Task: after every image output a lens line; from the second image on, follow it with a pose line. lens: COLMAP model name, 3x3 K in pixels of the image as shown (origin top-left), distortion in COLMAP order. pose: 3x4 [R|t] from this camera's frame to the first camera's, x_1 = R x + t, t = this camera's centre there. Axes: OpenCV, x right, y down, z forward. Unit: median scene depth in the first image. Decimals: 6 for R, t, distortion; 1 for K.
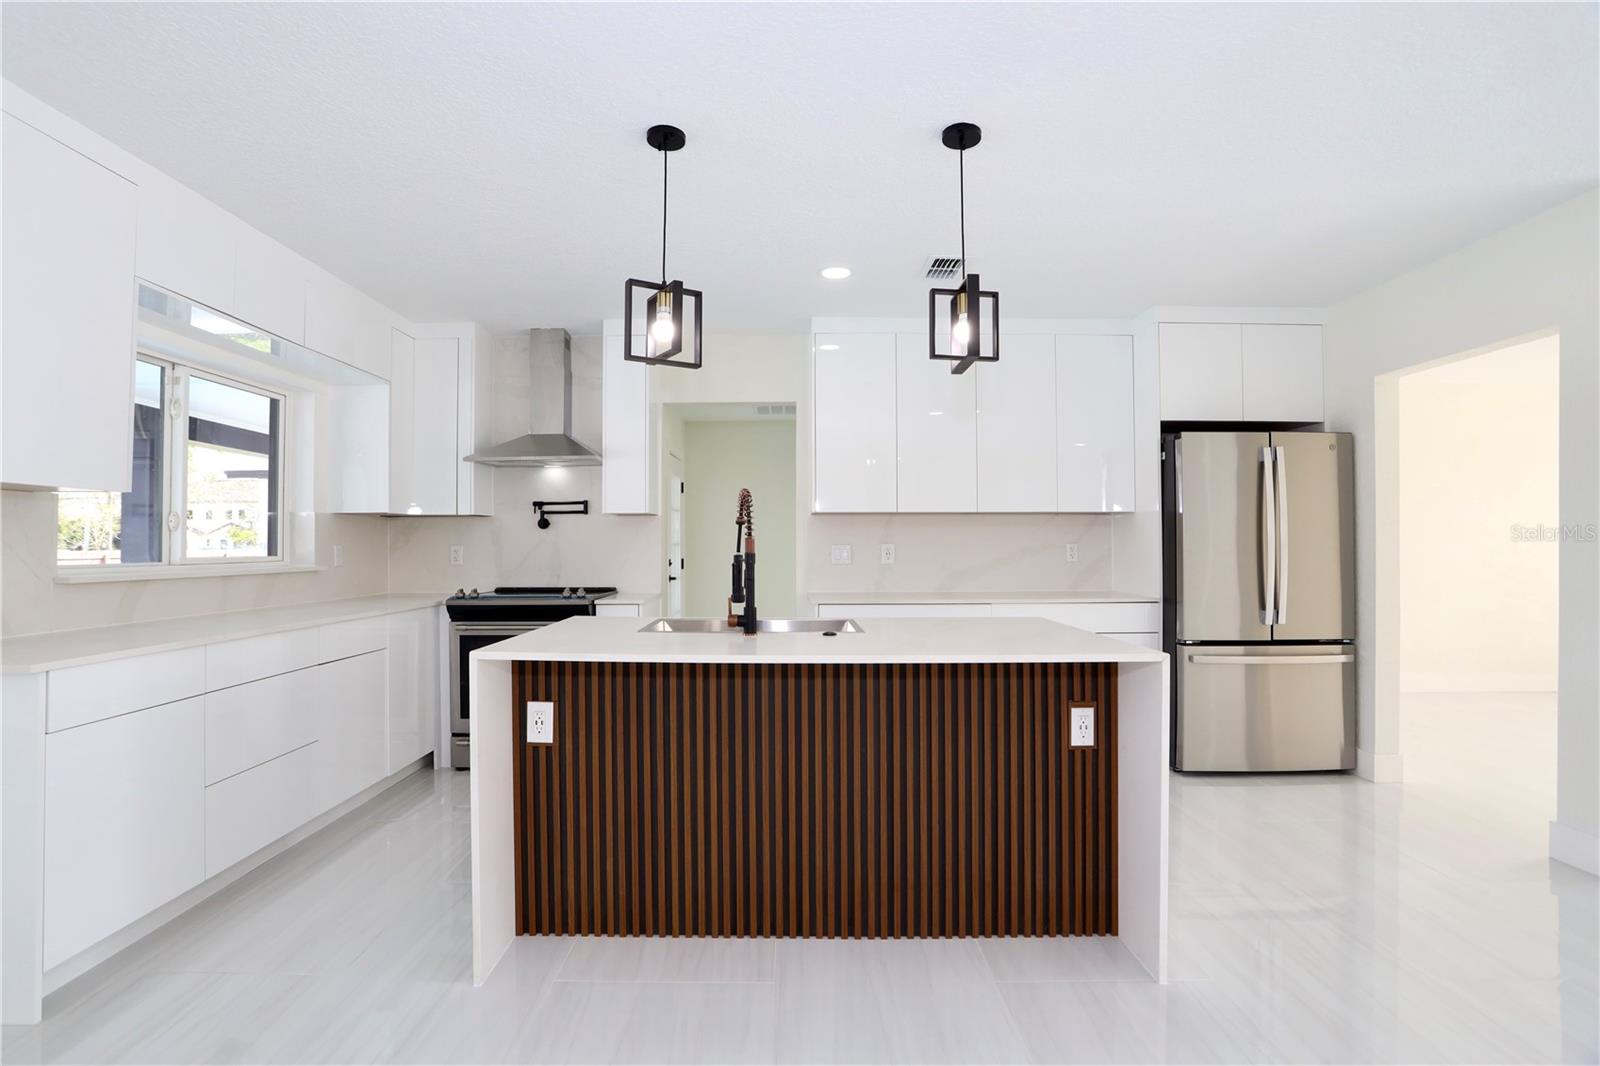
lens RADIAL K [[783.9, 0, 786.1], [0, 783.9, 534.2], [0, 0, 1]] dist [-0.074585, 0.036986]
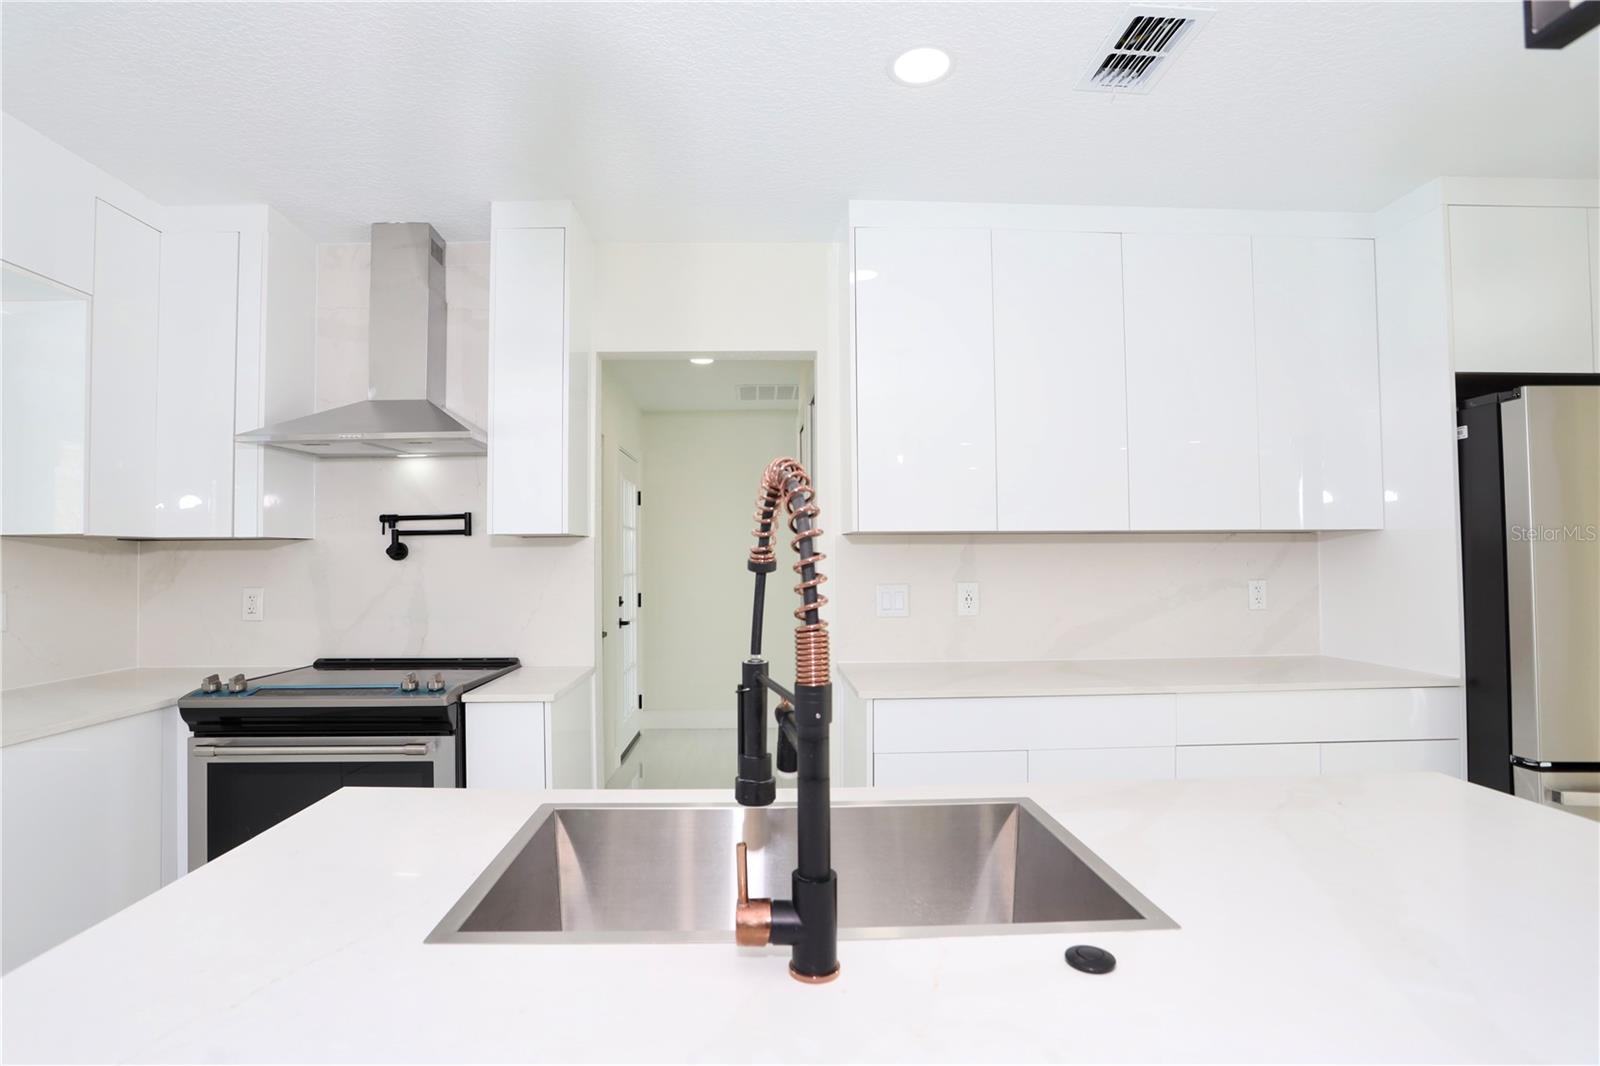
lens RADIAL K [[783.9, 0, 786.1], [0, 783.9, 534.2], [0, 0, 1]] dist [-0.074585, 0.036986]
pose [[0.999128, -0.002862, 0.041653, -0.039971], [0.003811, 0.999735, -0.022721, -0.013325], [-0.041577, 0.022860, 0.998874, 0.427066]]
